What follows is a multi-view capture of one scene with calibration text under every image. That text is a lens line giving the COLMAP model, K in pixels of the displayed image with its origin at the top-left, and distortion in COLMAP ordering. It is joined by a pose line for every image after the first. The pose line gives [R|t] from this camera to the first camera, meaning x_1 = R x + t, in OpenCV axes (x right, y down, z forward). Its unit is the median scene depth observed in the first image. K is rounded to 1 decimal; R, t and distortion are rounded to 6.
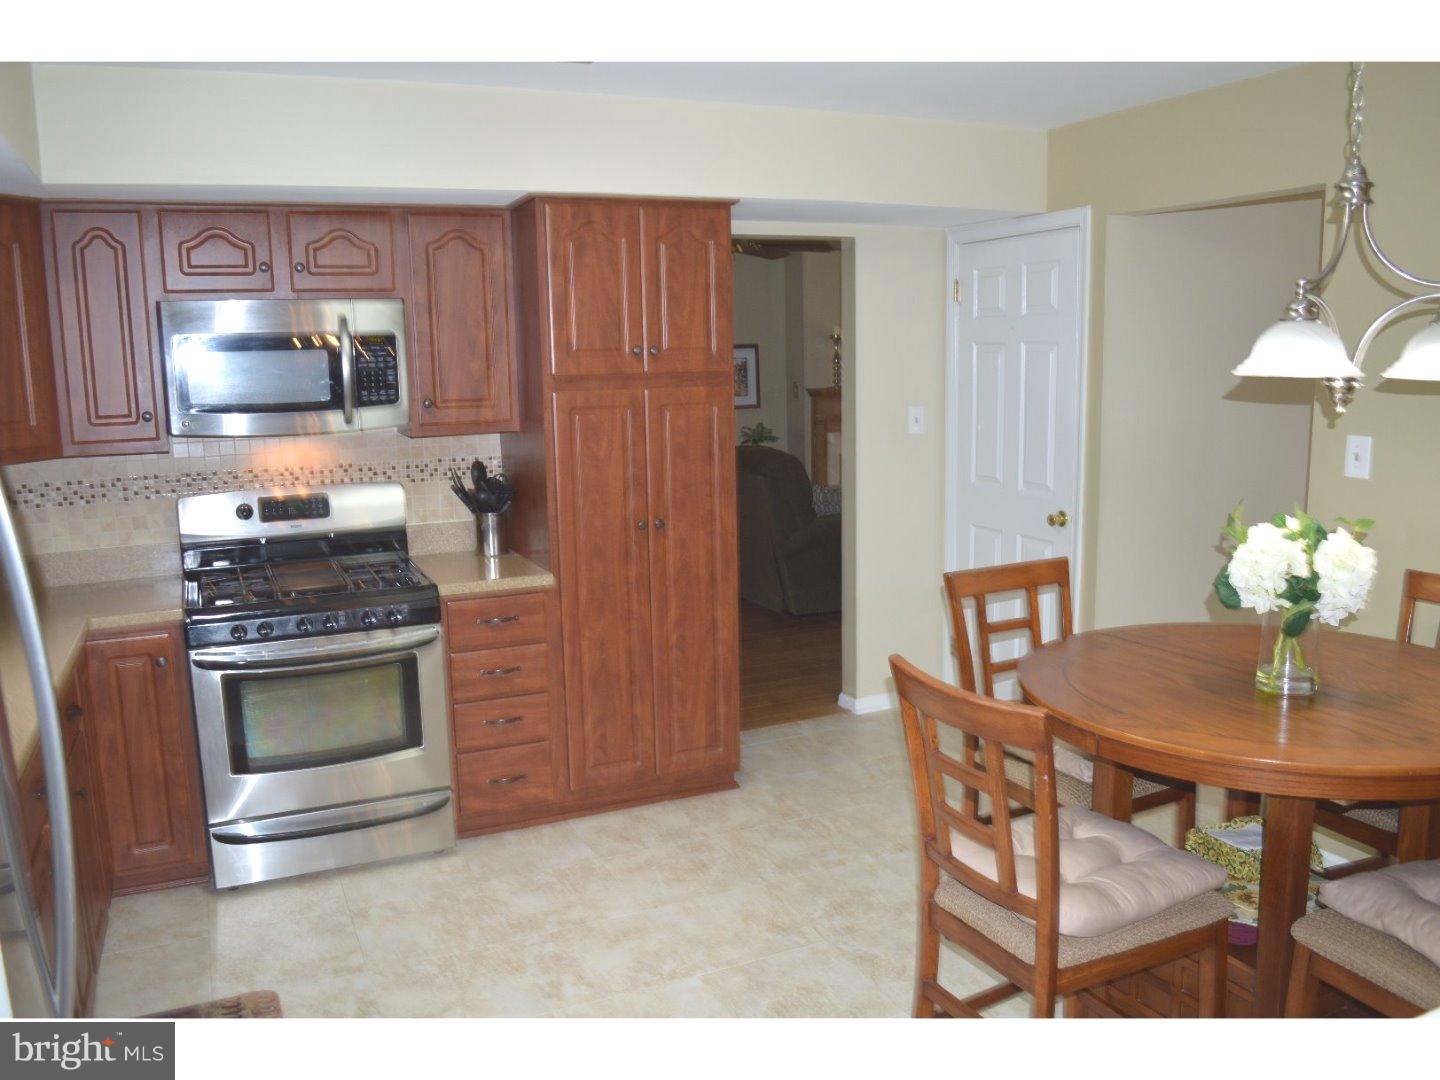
lens RADIAL K [[1162.6, 0, 724.1], [0, 1162.6, 558.4], [0, 0, 1]] dist [-0.084797, 0.015207]
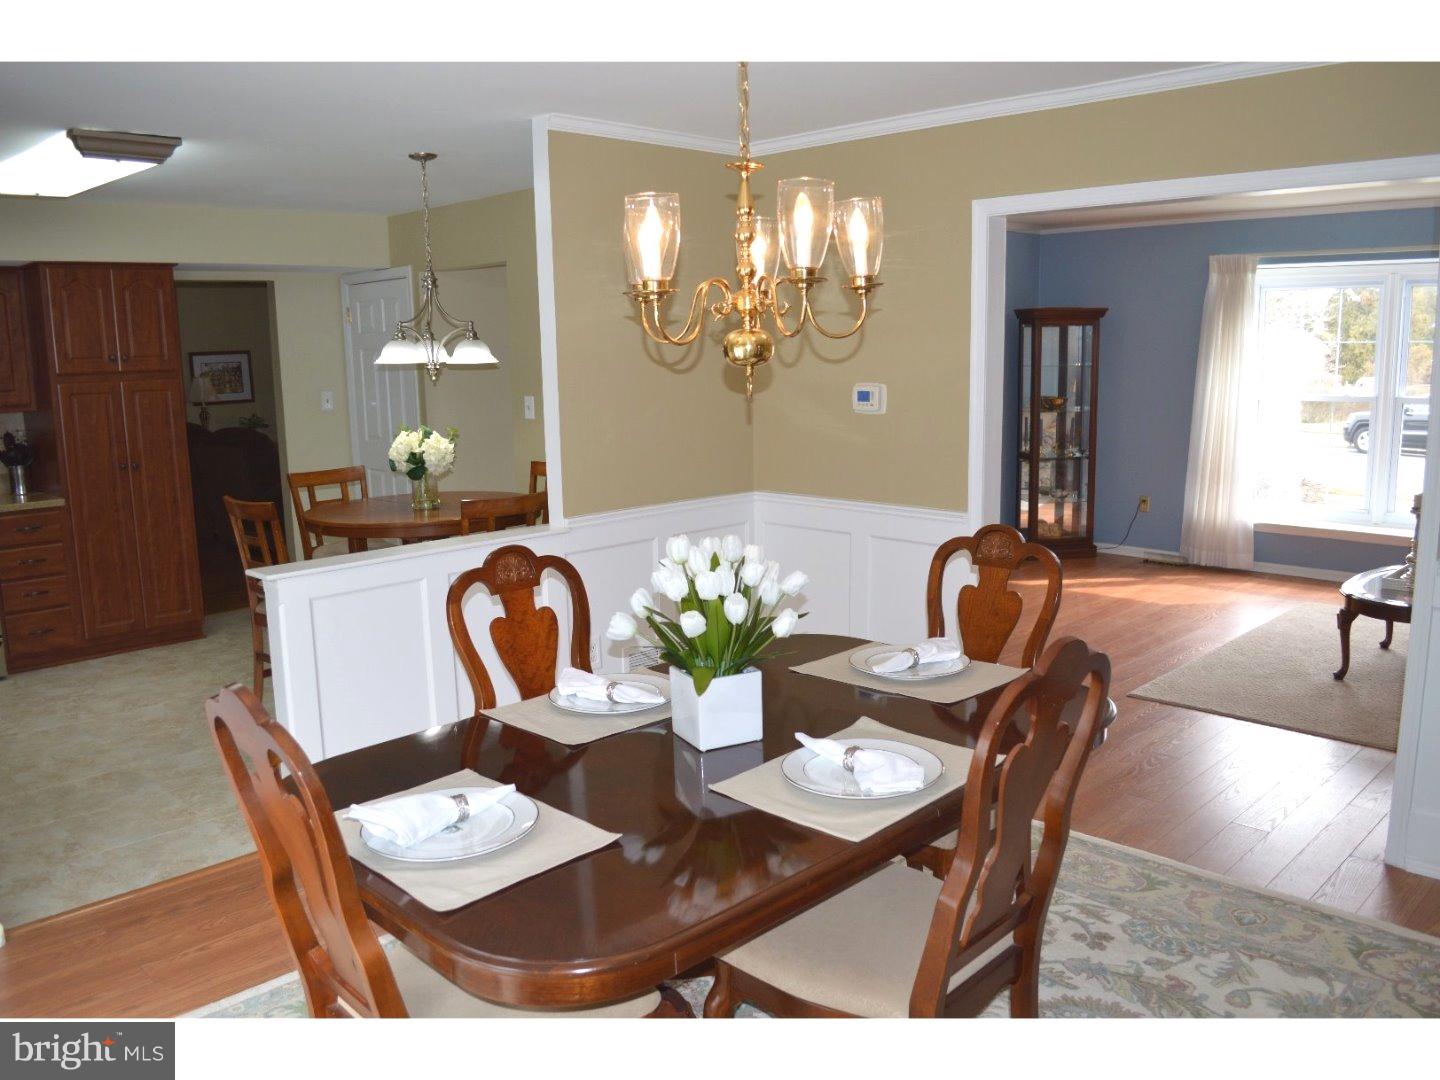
lens RADIAL K [[1162.6, 0, 724.1], [0, 1162.6, 558.4], [0, 0, 1]] dist [-0.084797, 0.015207]
pose [[0.934569, -0.061204, 0.350479, 0.145823], [0.061691, 0.998047, 0.009786, 0.132721], [-0.350394, 0.012476, 0.936519, -0.747553]]
